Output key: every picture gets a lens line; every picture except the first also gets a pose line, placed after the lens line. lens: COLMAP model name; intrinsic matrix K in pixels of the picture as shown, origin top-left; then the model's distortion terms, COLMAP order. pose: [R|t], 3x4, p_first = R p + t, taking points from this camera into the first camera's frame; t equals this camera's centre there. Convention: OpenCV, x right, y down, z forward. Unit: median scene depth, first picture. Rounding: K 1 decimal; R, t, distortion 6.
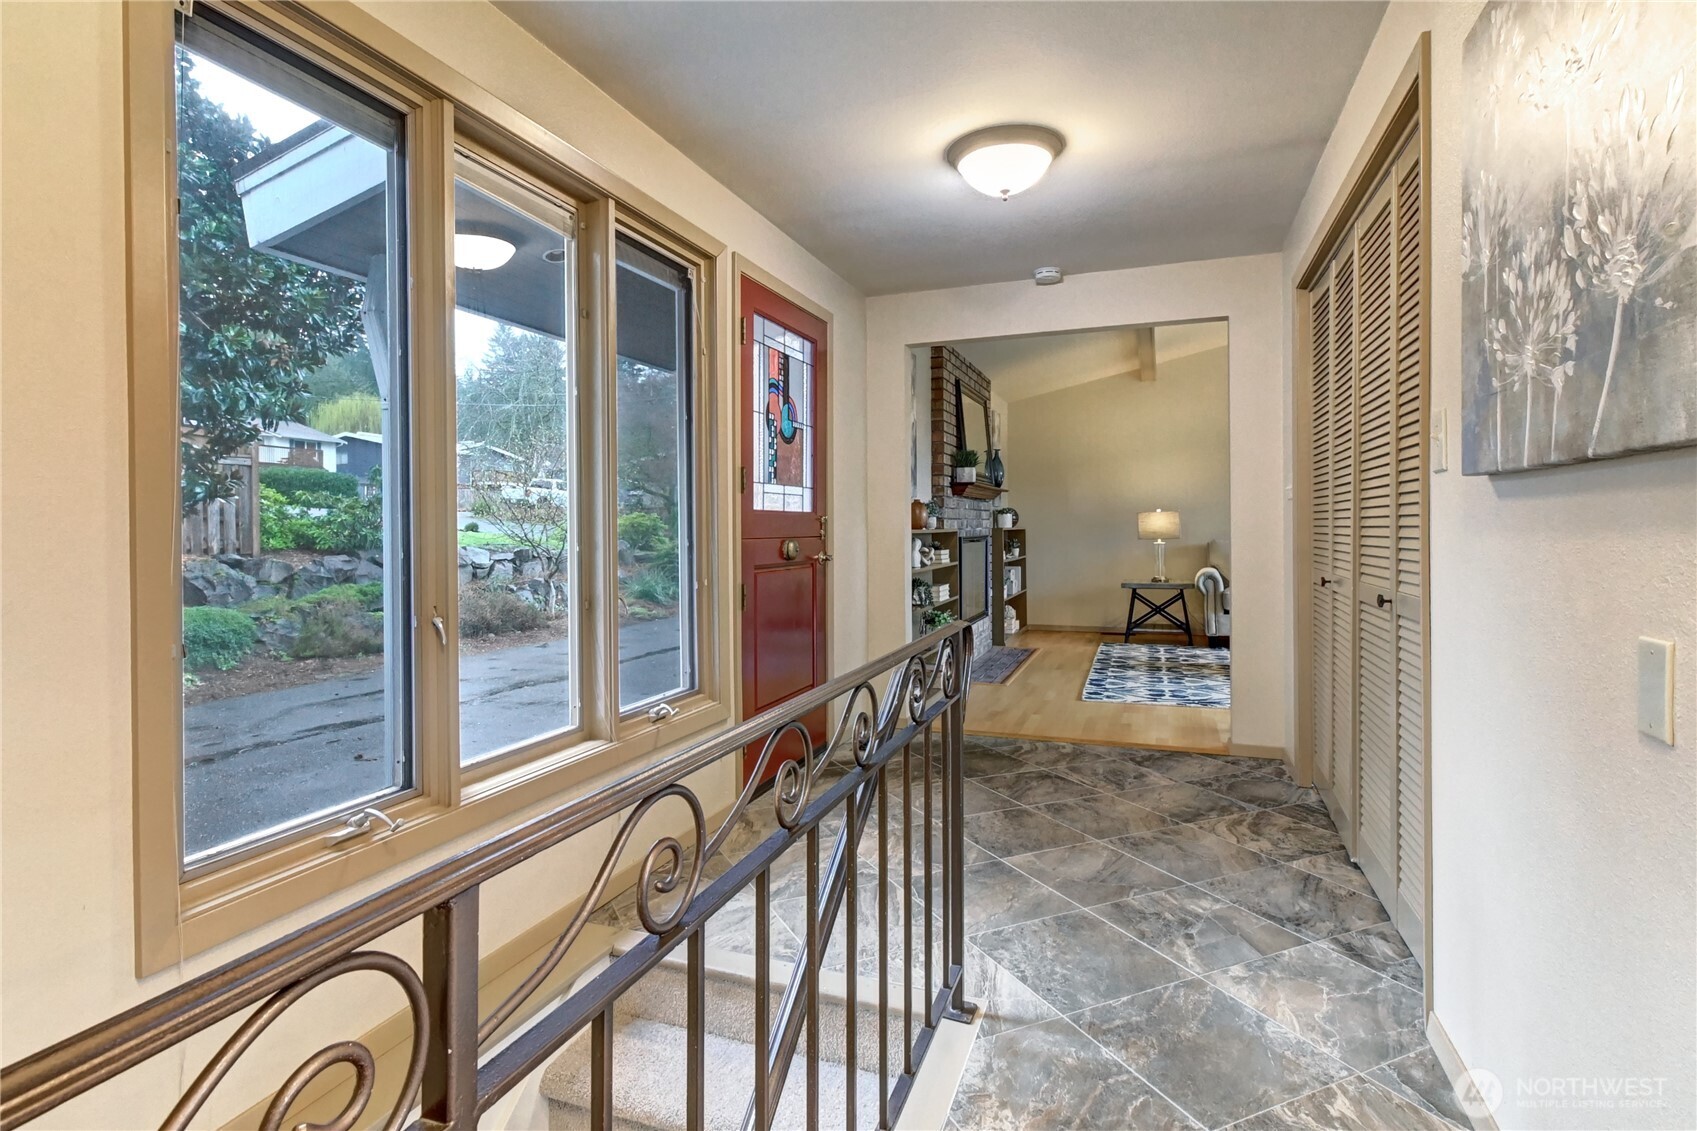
lens RADIAL K [[782.3, 0, 761.2], [0, 782.3, 537.7], [0, 0, 1]] dist [0.000174, -0.009022]
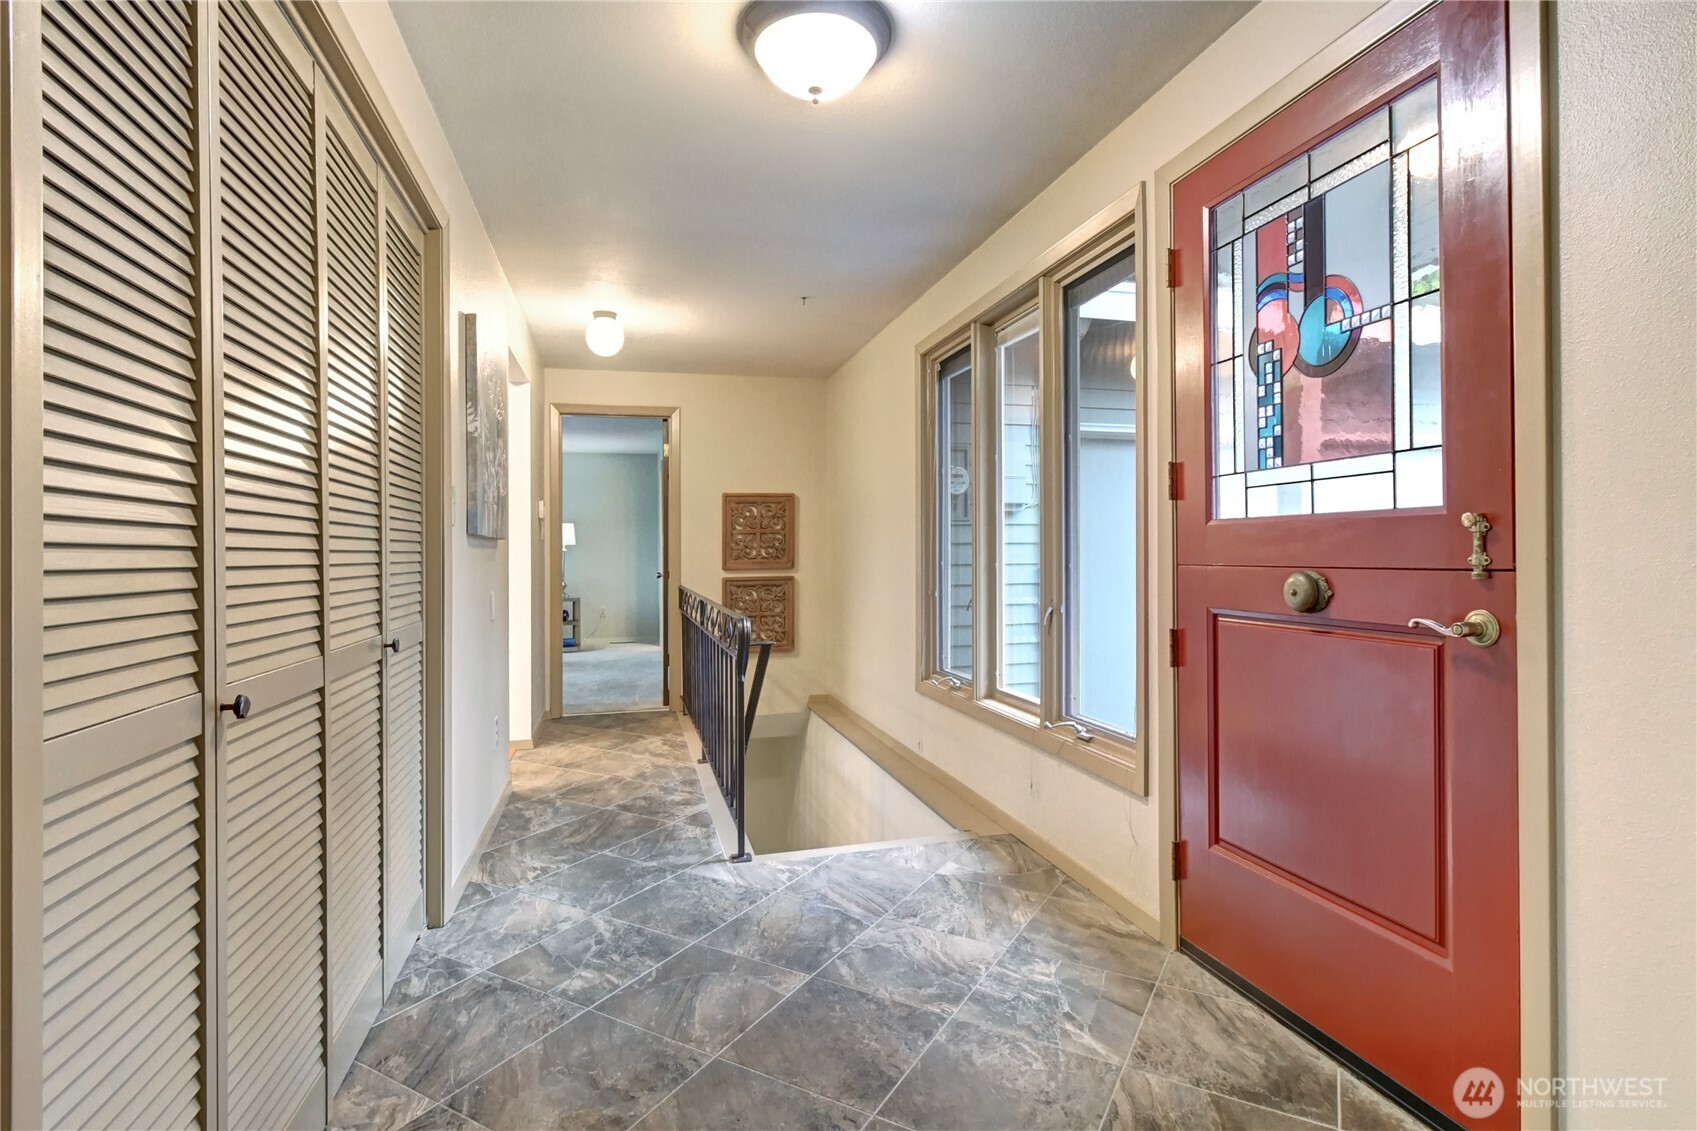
lens RADIAL K [[797.6, 0, 849.4], [0, 797.6, 558.2], [0, 0, 1]] dist [-0.017730, -0.000219]
pose [[-0.735216, 0.018188, -0.677589, 0.961490], [0.010265, 0.999824, 0.015700, -0.027707], [0.677756, 0.004587, -0.735273, 1.907011]]
